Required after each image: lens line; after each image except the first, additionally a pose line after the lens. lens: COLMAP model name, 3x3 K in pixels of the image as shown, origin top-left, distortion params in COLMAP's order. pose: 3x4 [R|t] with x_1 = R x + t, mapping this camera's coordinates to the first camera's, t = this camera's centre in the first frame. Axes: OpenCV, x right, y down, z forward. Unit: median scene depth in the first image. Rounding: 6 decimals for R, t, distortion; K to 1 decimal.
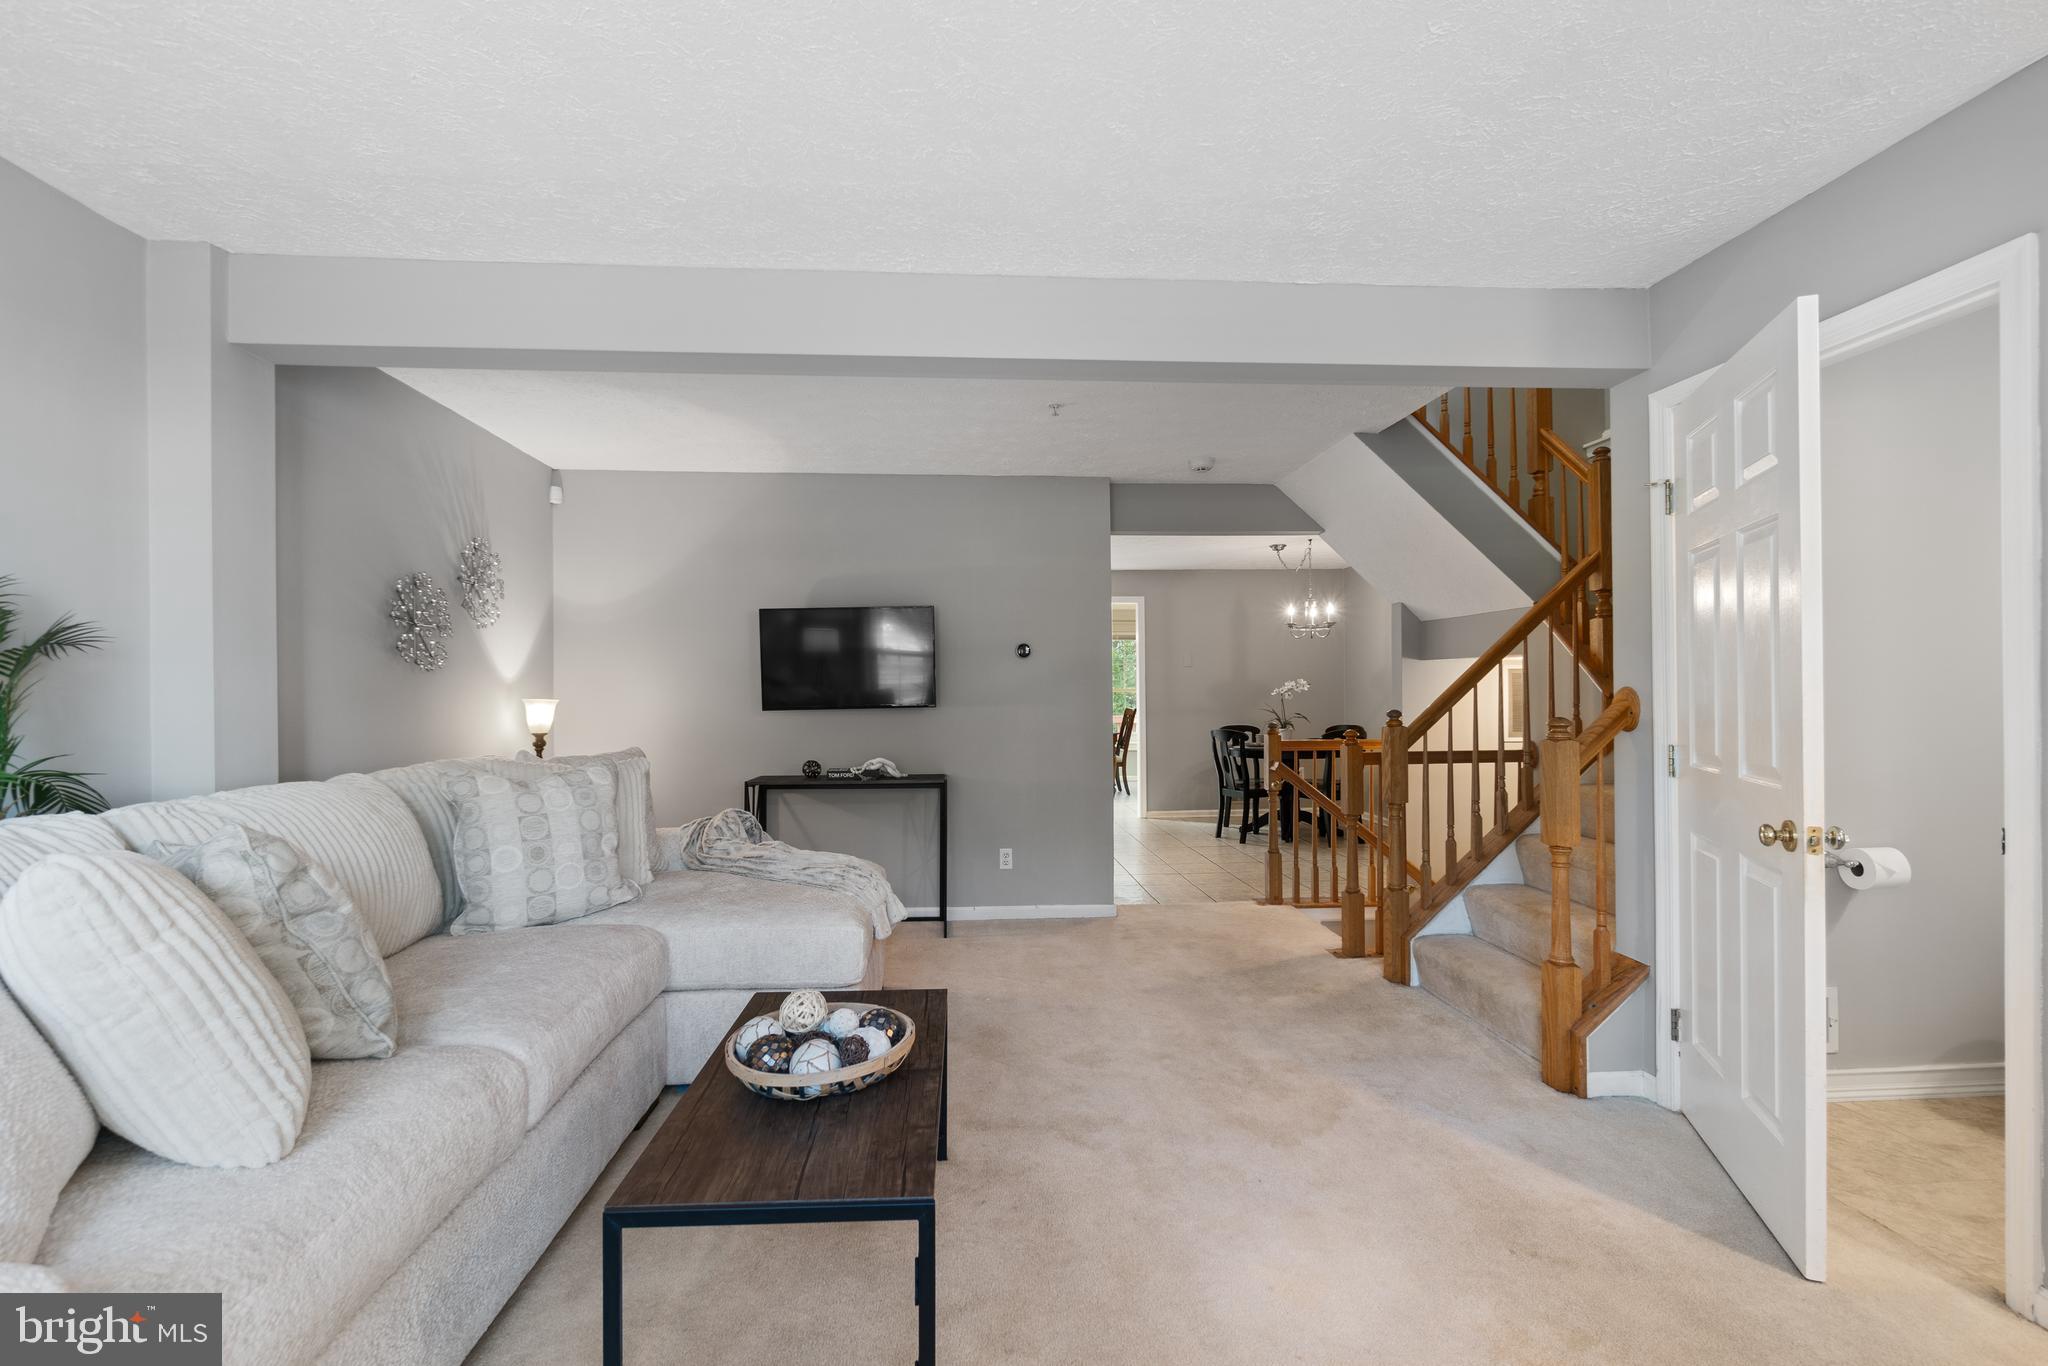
lens RADIAL K [[897.0, 0, 1024.3], [0, 897.0, 705.9], [0, 0, 1]] dist [-0.001828, 0.000015]
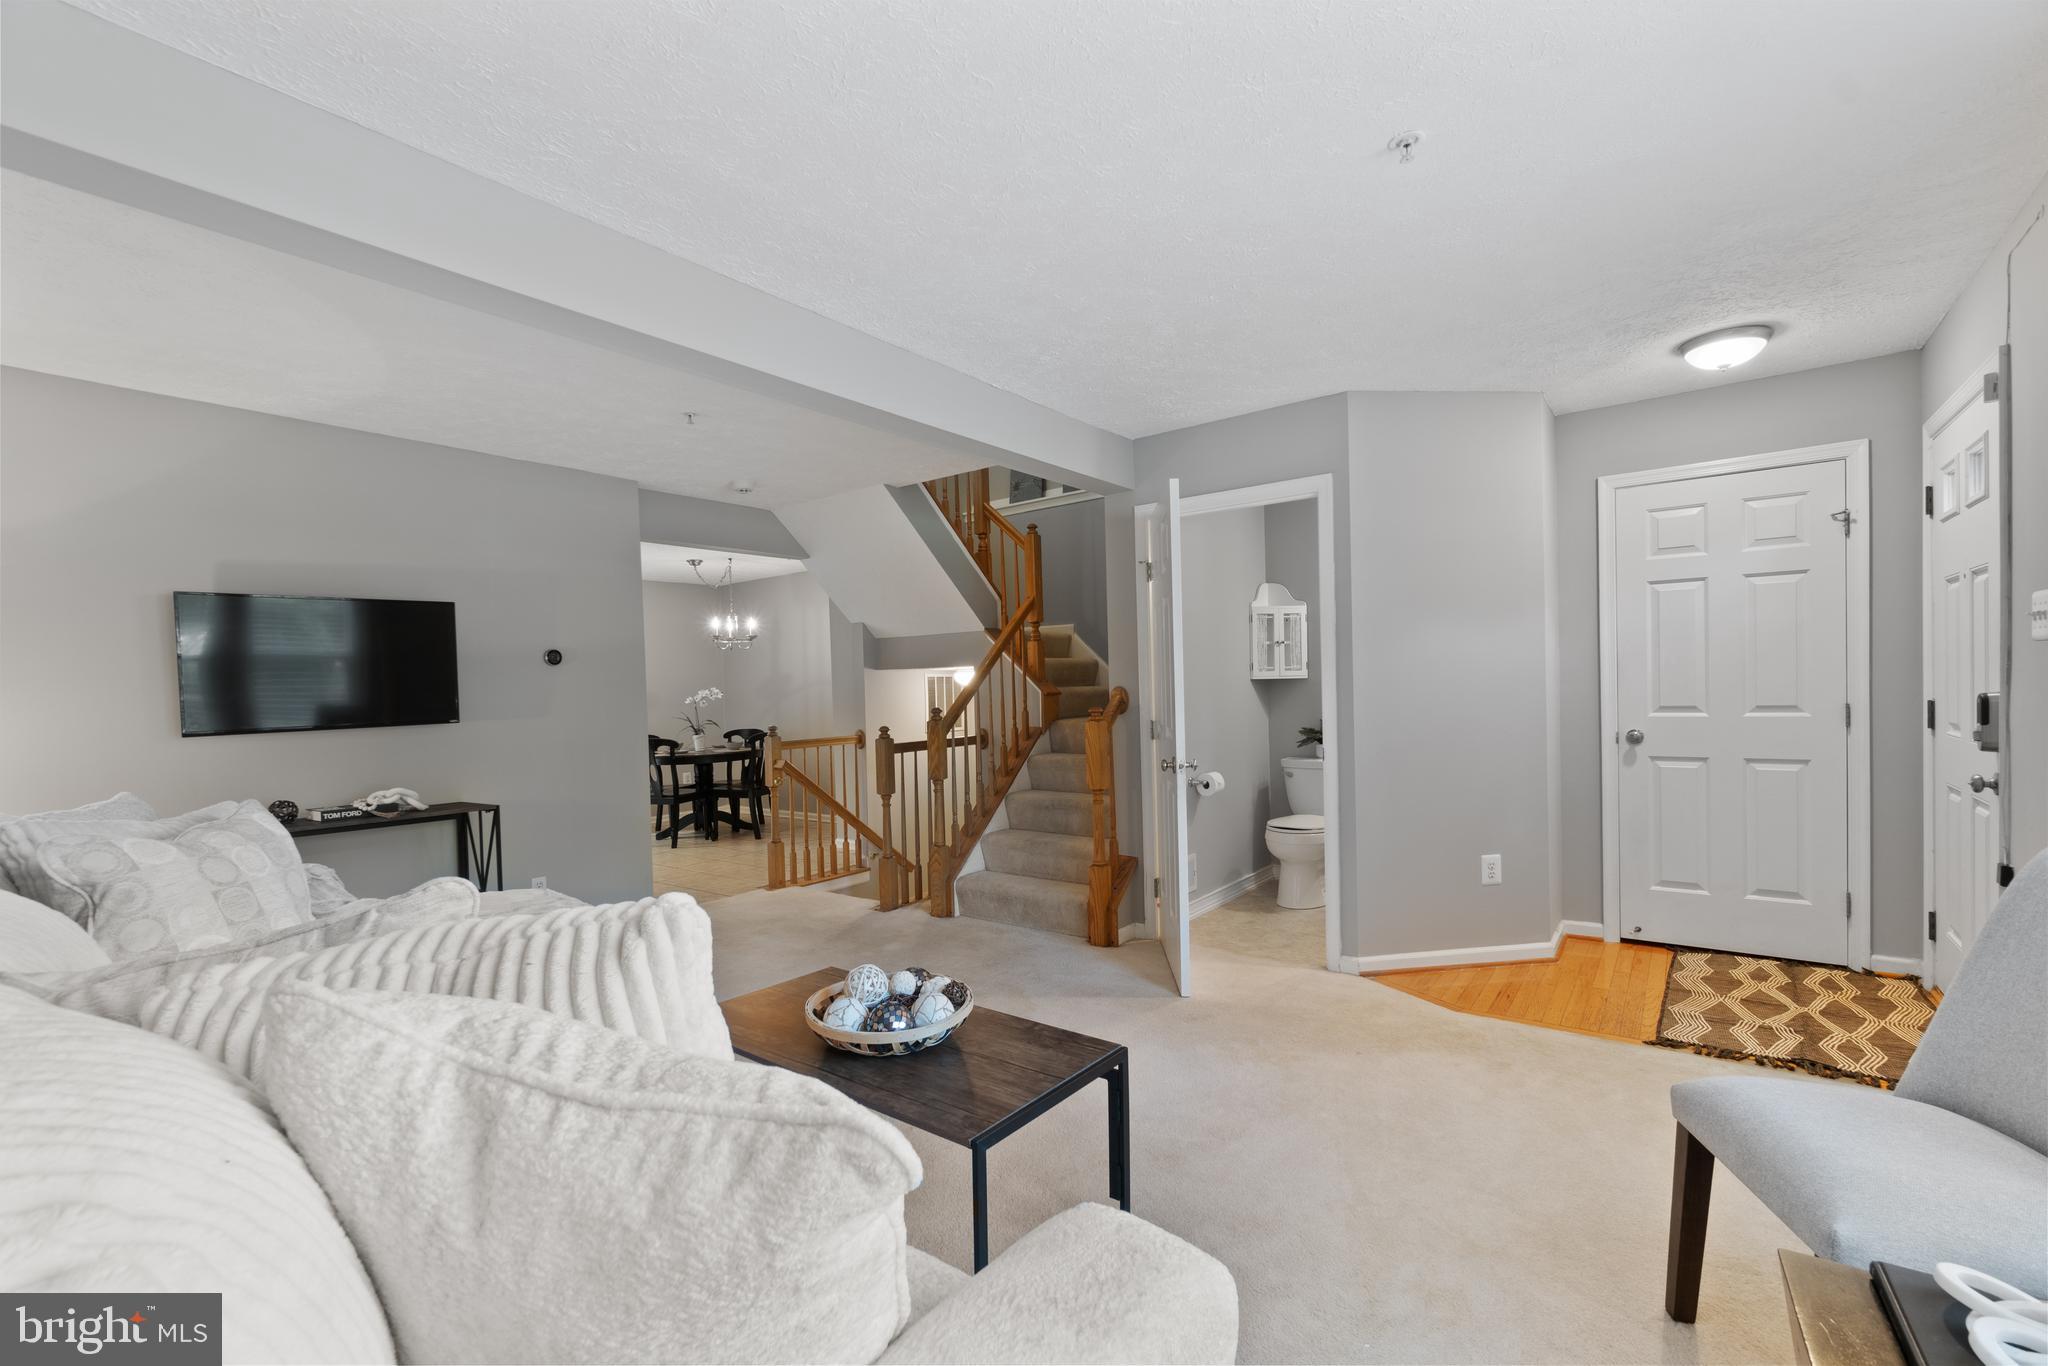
lens RADIAL K [[872.5, 0, 1022.3], [0, 872.5, 718.9], [0, 0, 1]] dist [-0.000583, 0.000102]
pose [[0.665658, -0.038284, 0.745274, -0.402280], [0.036421, 0.999160, 0.018796, 0.002012], [-0.745368, 0.014631, 0.666493, 0.064037]]
